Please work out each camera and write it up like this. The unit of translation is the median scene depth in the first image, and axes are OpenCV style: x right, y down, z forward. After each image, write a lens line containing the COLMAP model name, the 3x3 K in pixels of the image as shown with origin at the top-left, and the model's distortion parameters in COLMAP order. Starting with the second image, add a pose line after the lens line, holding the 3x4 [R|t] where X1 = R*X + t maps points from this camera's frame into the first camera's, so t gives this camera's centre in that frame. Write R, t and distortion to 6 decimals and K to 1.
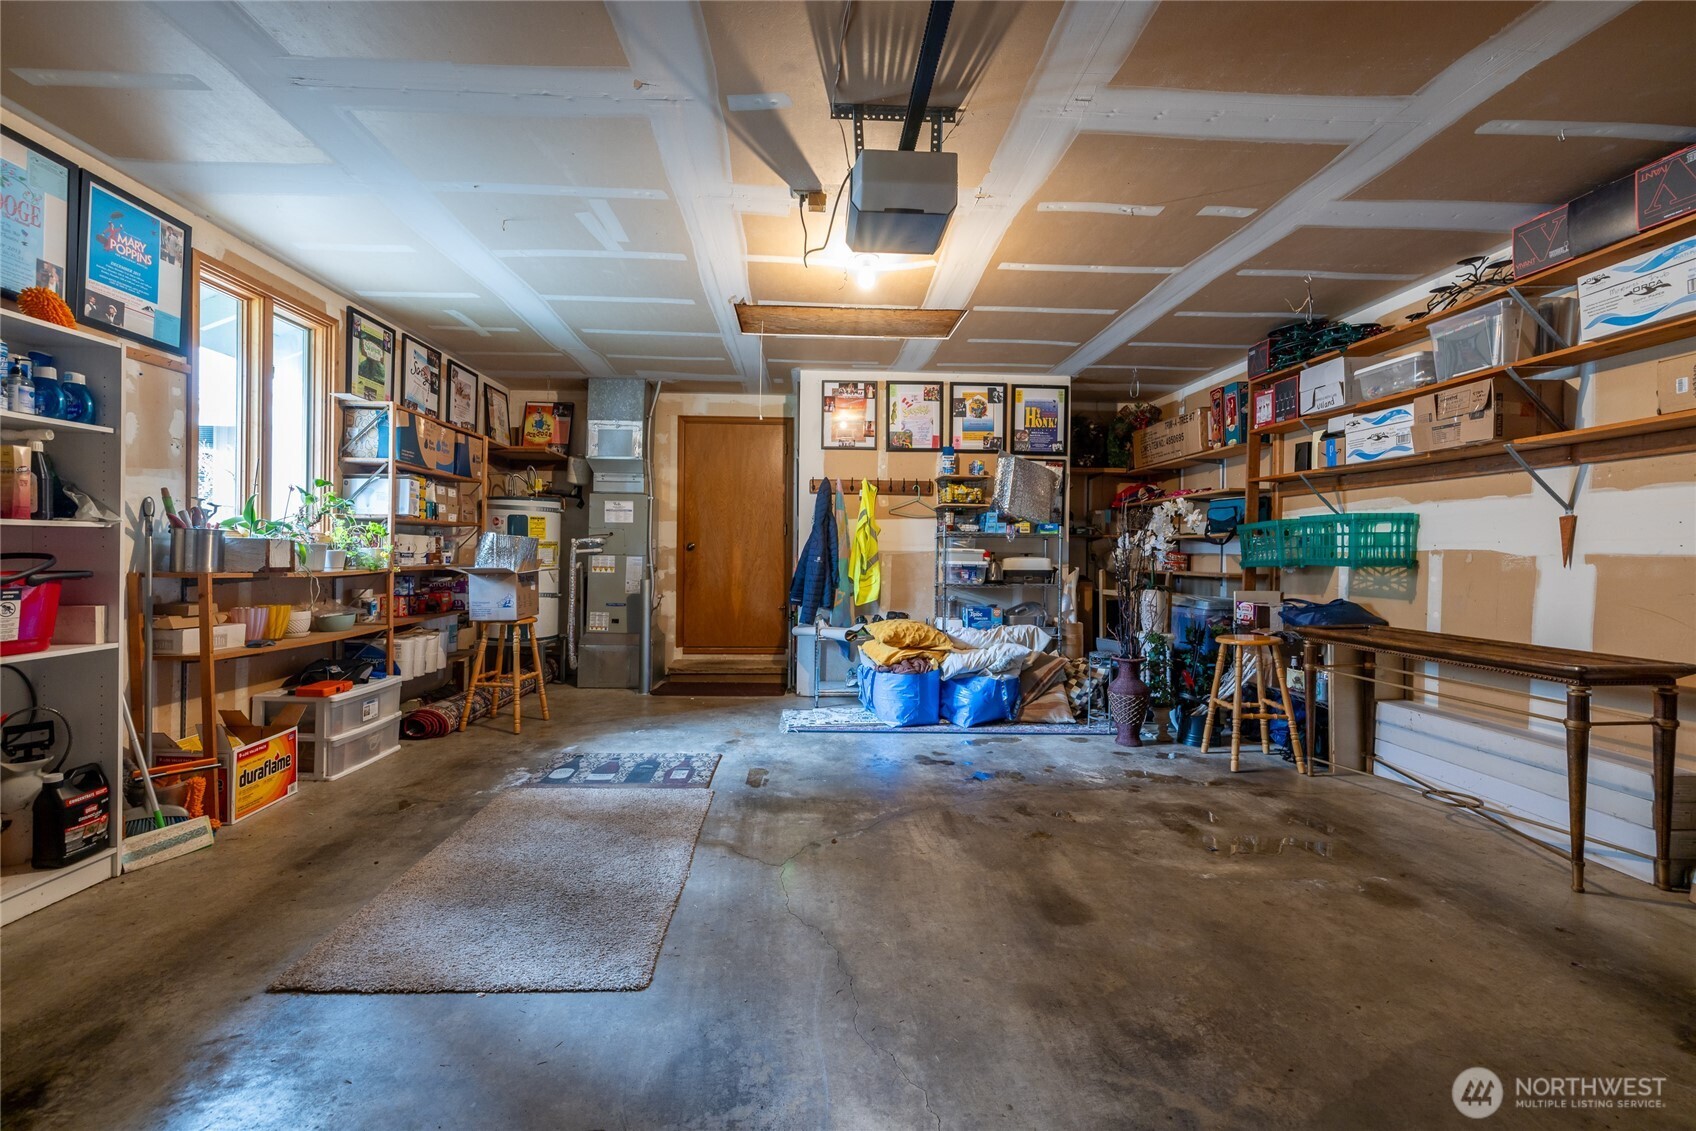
lens RADIAL K [[721.5, 0, 831.7], [0, 721.5, 558.6], [0, 0, 1]] dist [0.002067, -0.000324]
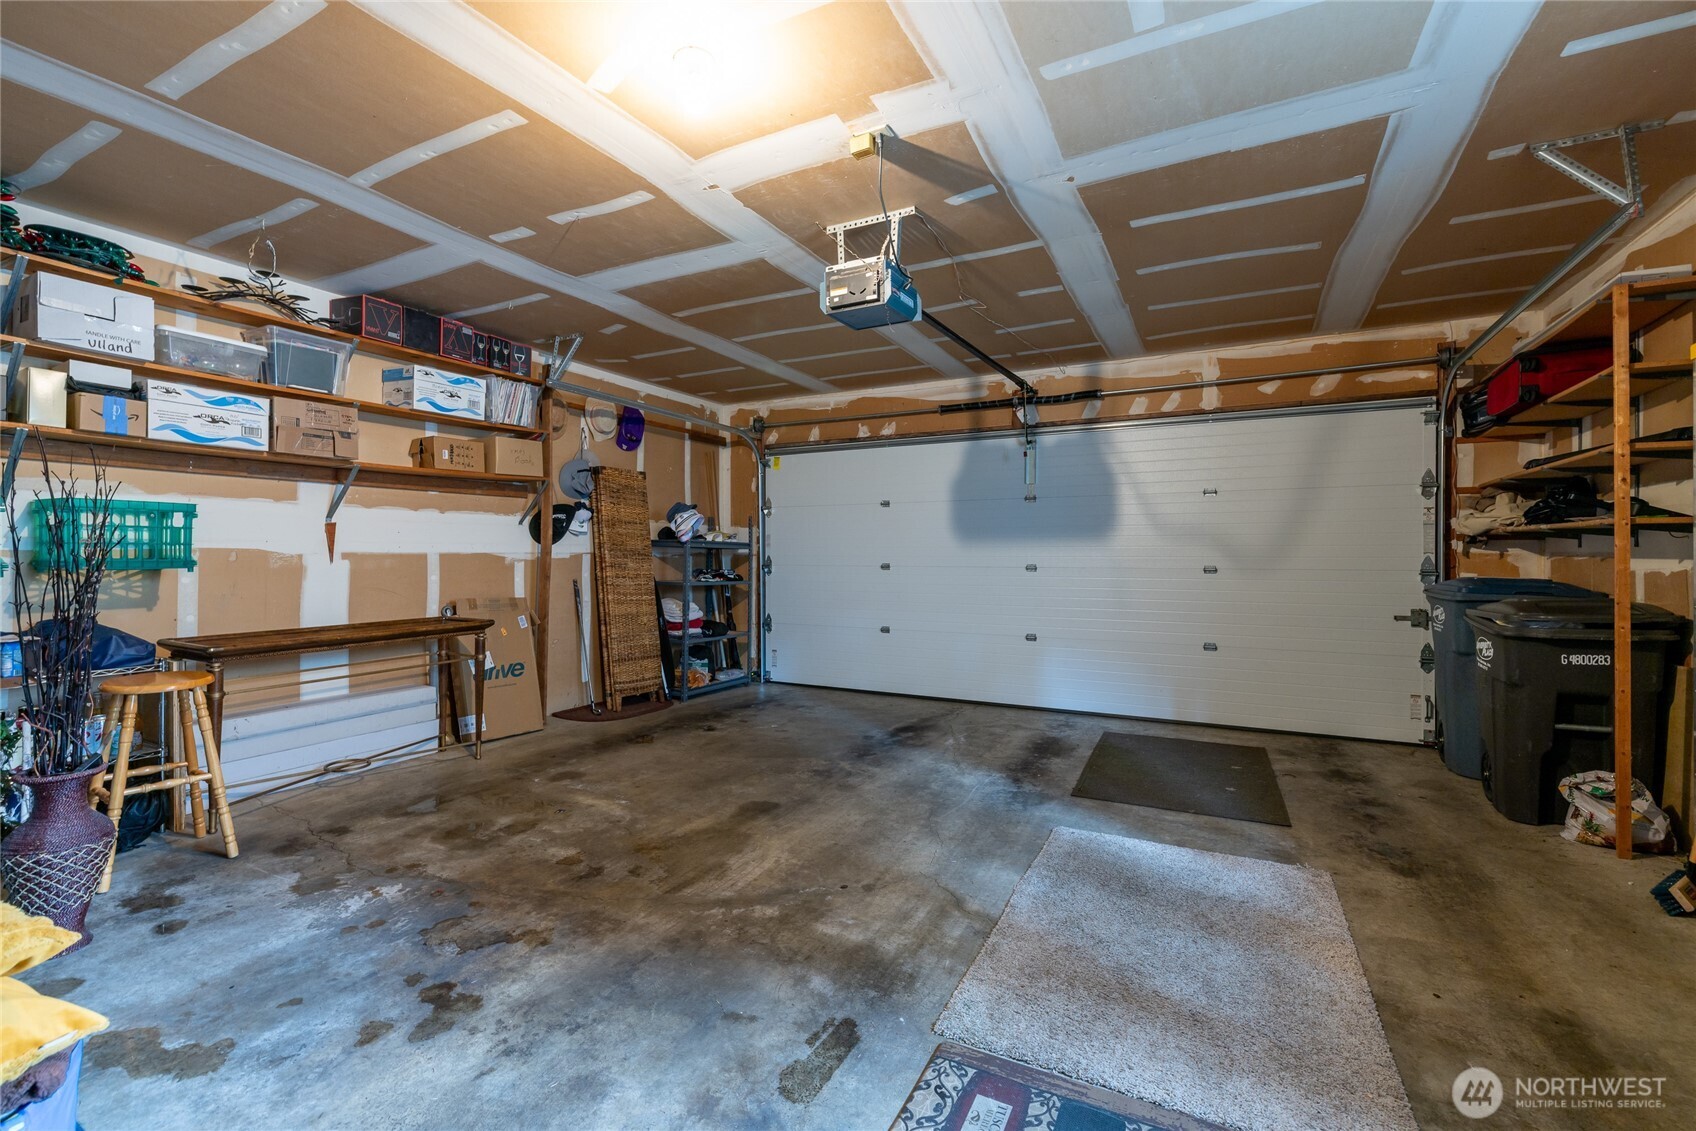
lens RADIAL K [[721.5, 0, 829.6], [0, 721.5, 555.7], [0, 0, 1]] dist [0.002067, -0.000324]
pose [[-0.858129, -0.014160, 0.513239, -0.389161], [-0.006484, 0.999839, 0.016744, -0.026466], [-0.513393, 0.011041, -0.858083, 1.595210]]
